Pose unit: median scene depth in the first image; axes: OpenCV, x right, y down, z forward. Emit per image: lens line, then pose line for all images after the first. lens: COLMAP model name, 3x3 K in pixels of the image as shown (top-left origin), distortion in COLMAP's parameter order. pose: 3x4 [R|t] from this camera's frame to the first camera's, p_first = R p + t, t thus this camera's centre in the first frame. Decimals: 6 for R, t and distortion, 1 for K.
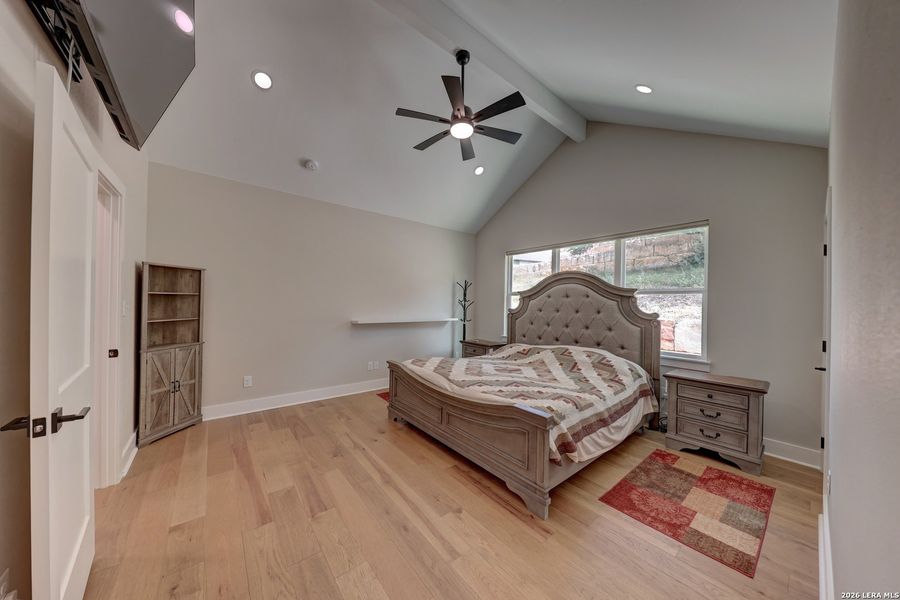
lens RADIAL K [[296.7, 0, 452.1], [0, 296.7, 301.8], [0, 0, 1]] dist [0.000436, -0.000090]
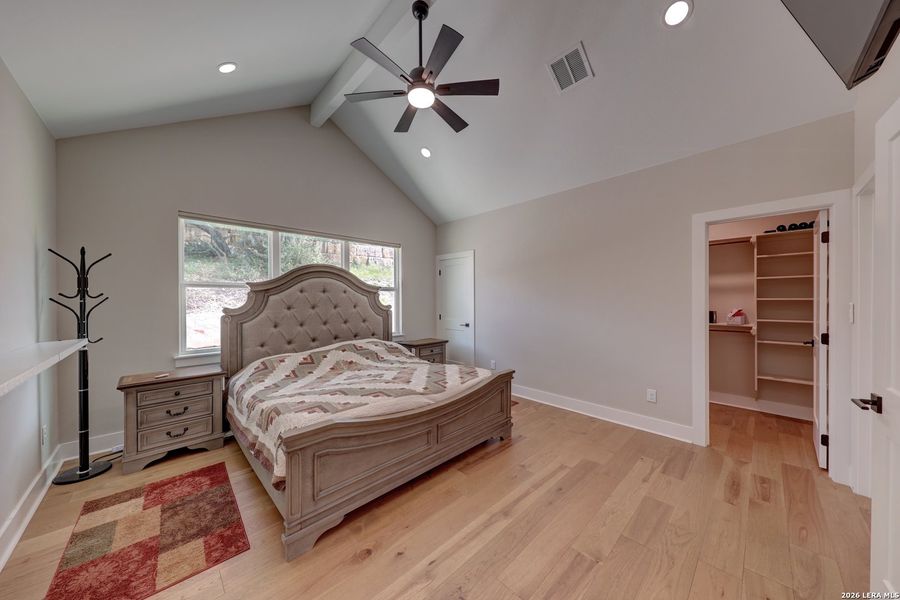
lens RADIAL K [[296.7, 0, 453.0], [0, 296.7, 298.6], [0, 0, 1]] dist [0.000436, -0.000090]
pose [[-0.082473, -0.013216, 0.996506, -0.657969], [0.000211, 0.999912, 0.013278, -0.008690], [-0.996593, 0.001305, -0.082463, 0.772977]]
